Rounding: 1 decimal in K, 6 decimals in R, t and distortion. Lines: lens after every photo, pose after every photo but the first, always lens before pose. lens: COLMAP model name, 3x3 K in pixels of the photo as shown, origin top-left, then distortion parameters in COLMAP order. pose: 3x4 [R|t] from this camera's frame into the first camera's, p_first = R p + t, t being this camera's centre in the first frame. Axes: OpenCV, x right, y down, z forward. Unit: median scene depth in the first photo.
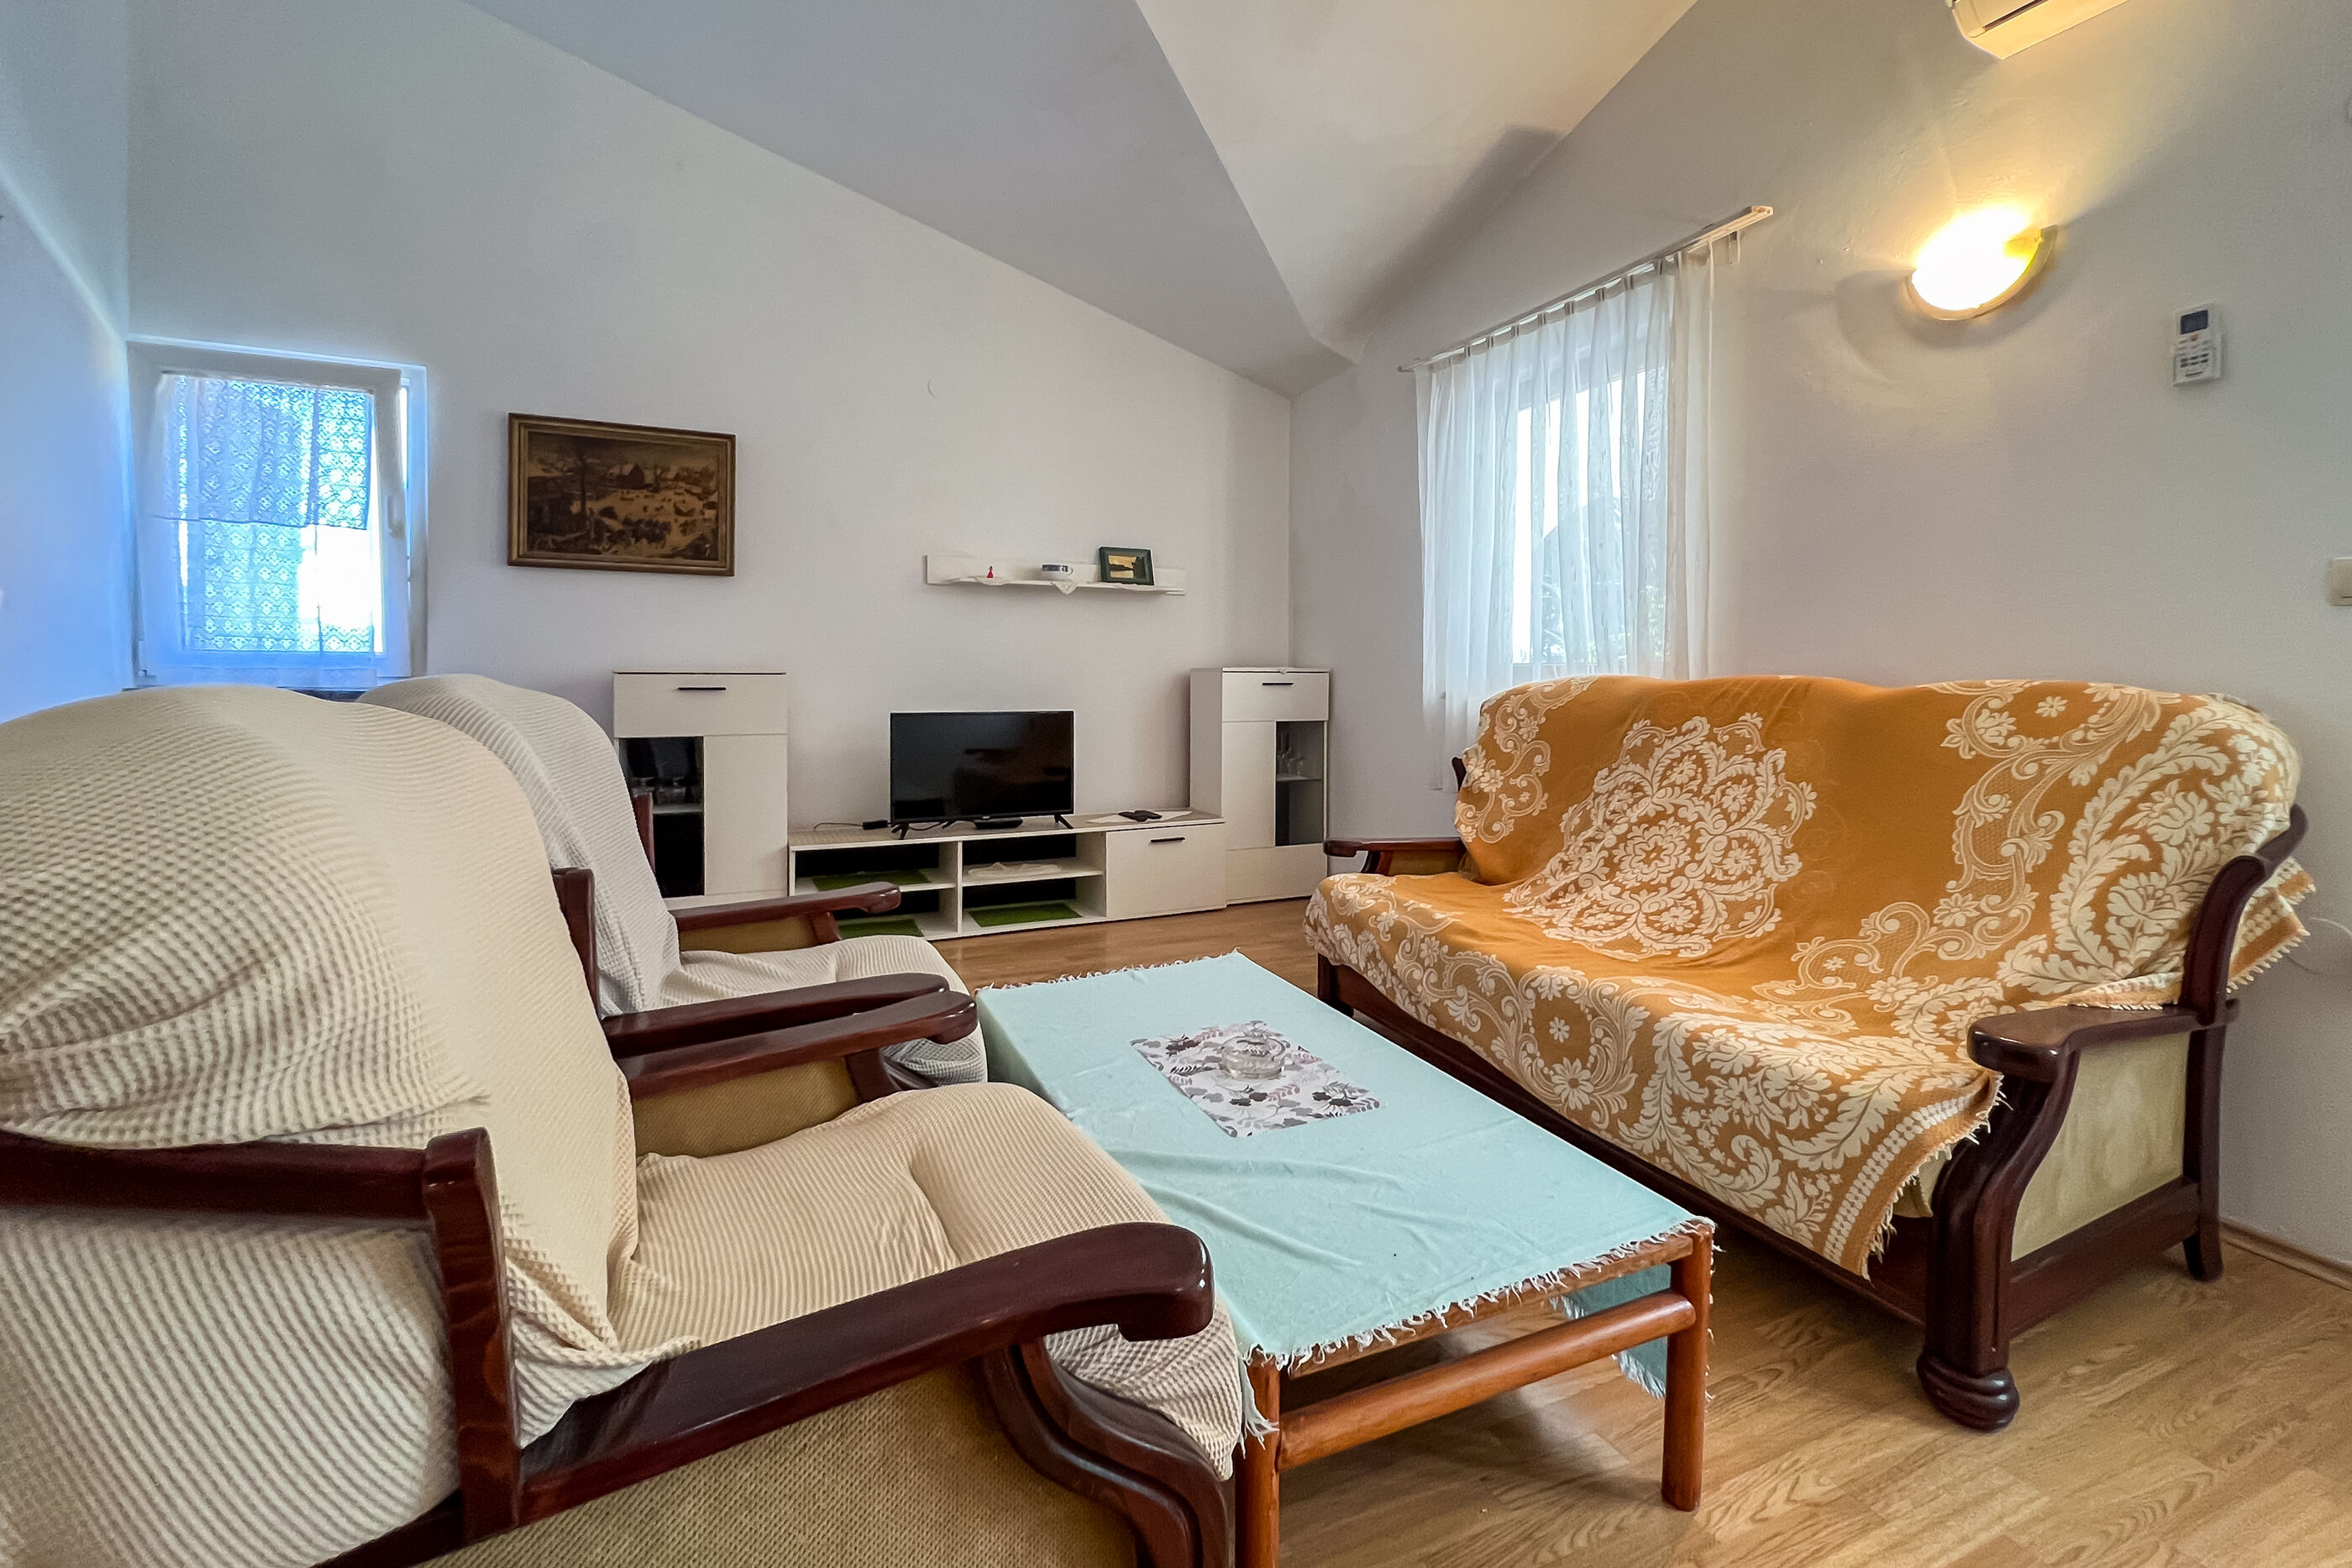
lens RADIAL K [[1015.1, 0, 1147.2], [0, 1015.1, 683.5], [0, 0, 1]] dist [-0.001075, 0.000171]
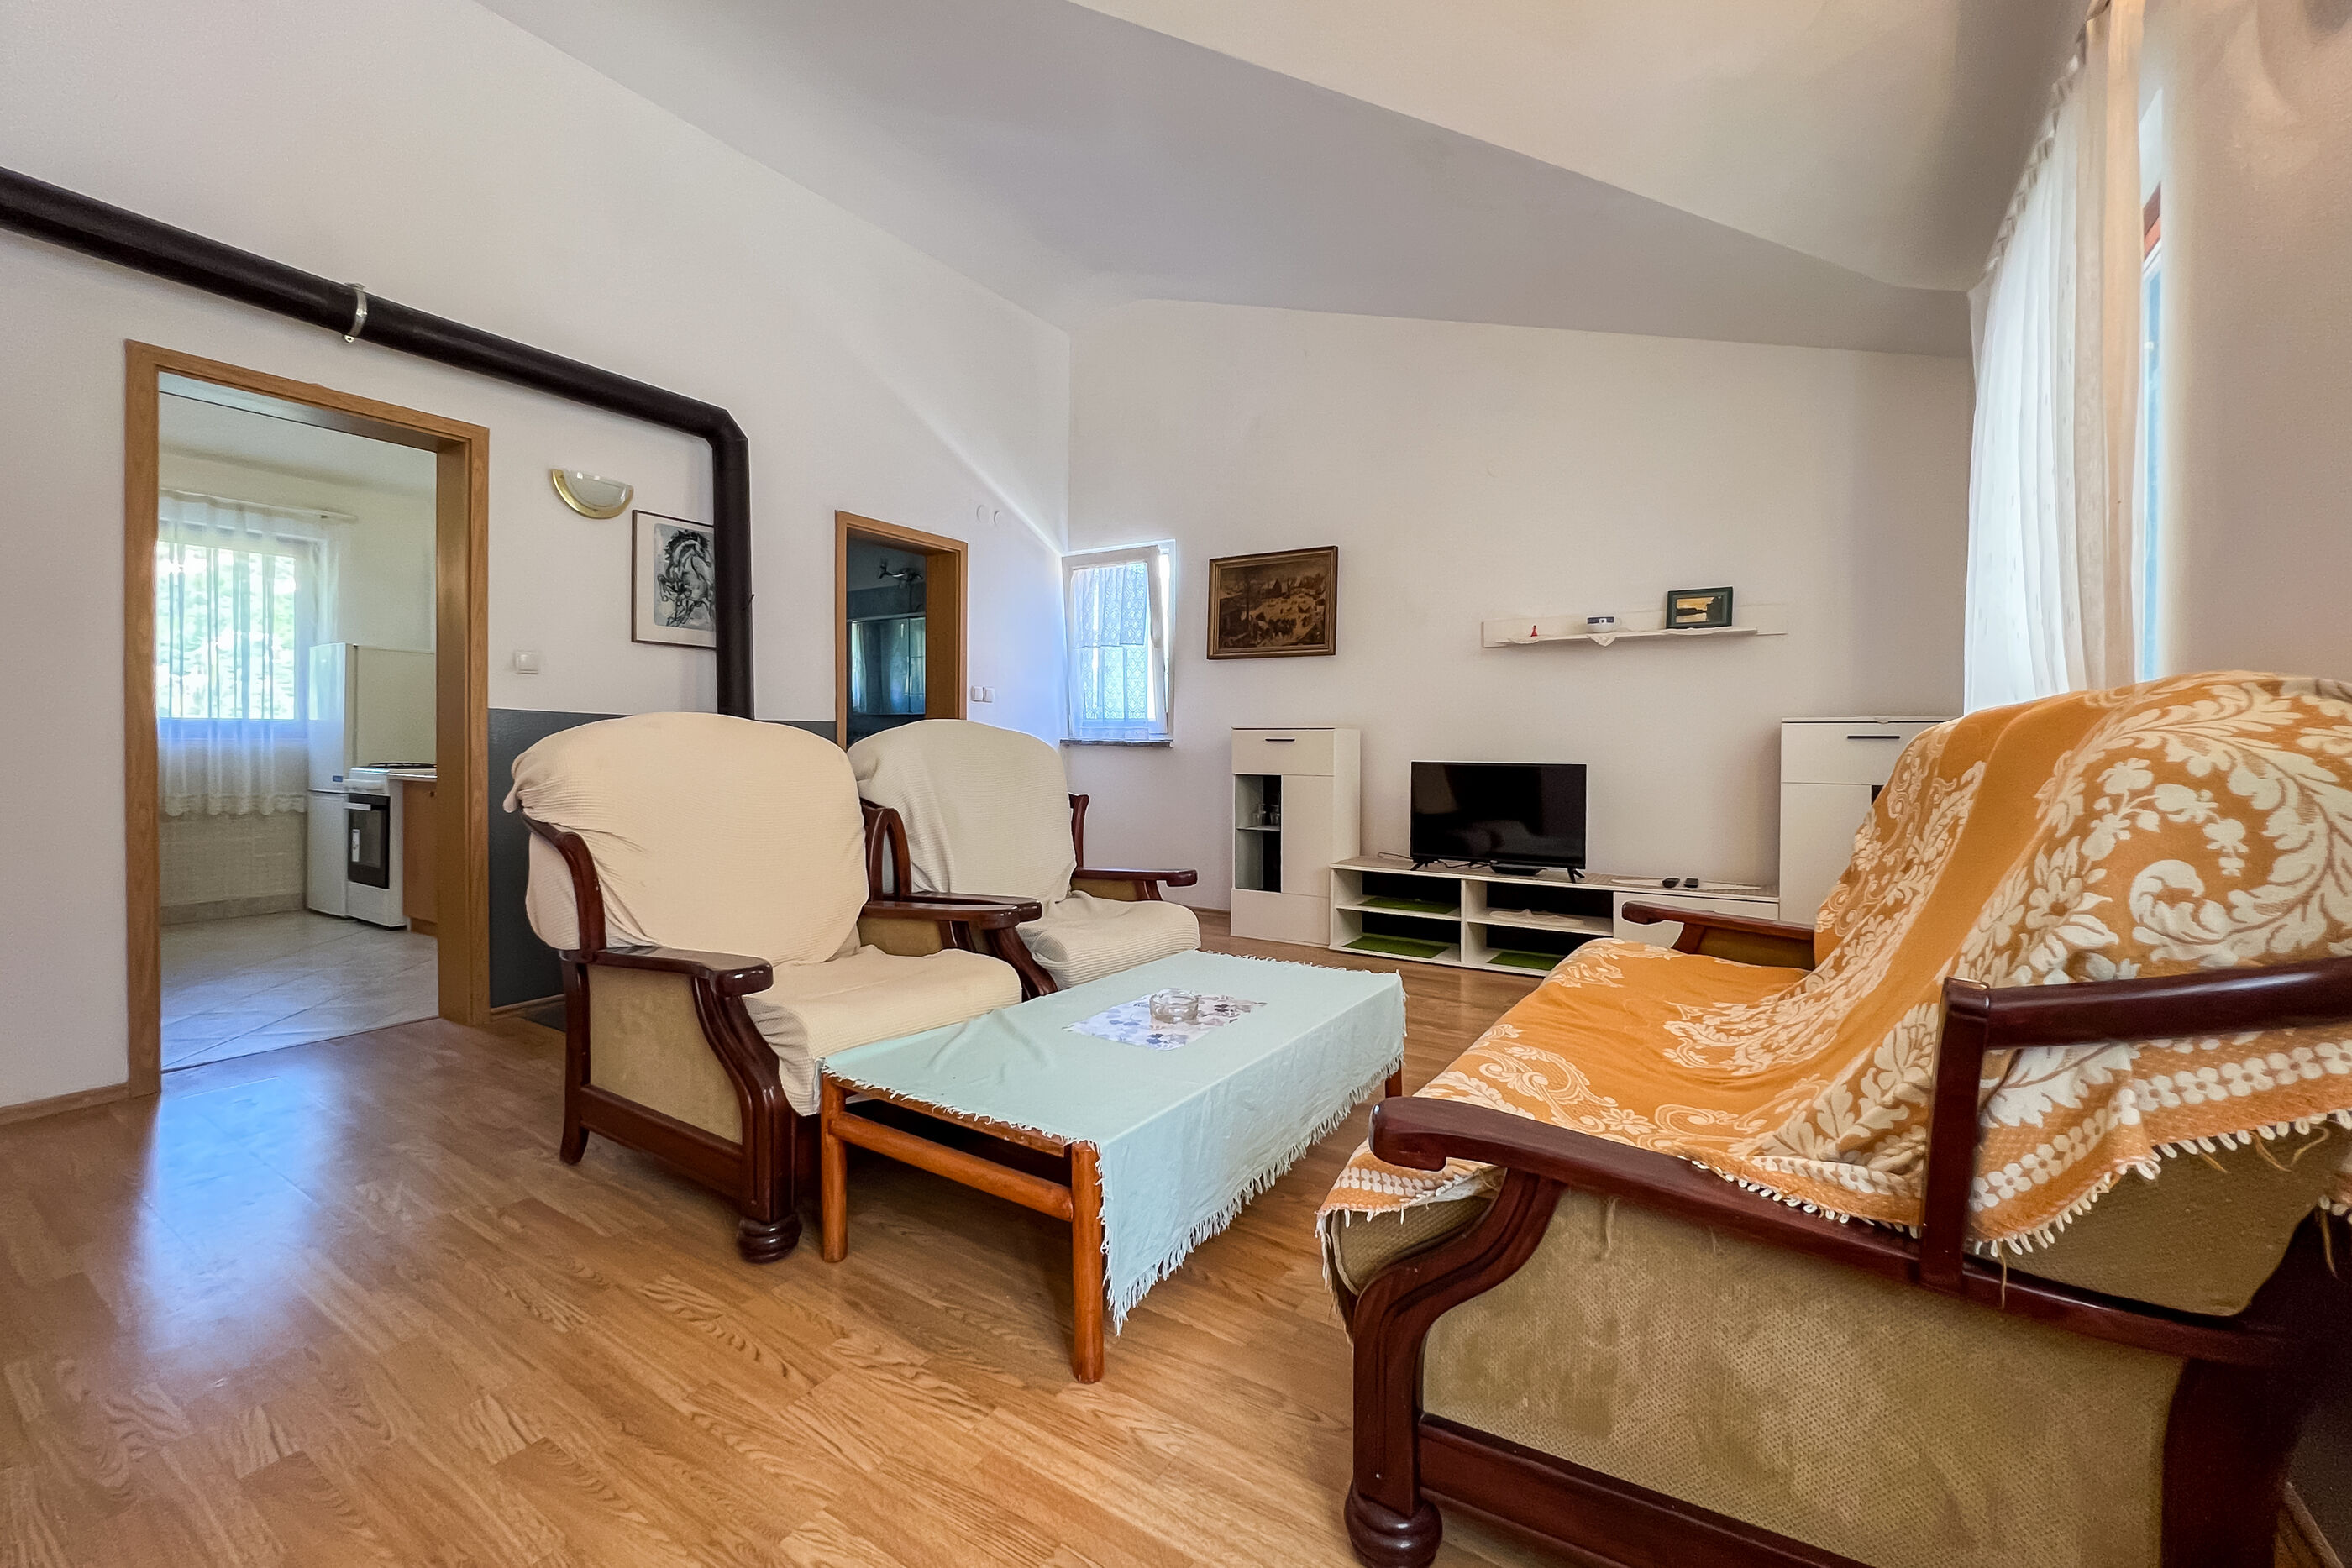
lens RADIAL K [[967.5, 0, 1143.3], [0, 967.5, 736.0], [0, 0, 1]] dist [-0.000228, -0.000156]
pose [[0.537564, -0.007268, -0.843192, 0.552272], [-0.012435, 0.999786, -0.016546, 0.023276], [0.843131, 0.019379, 0.537358, 0.150757]]
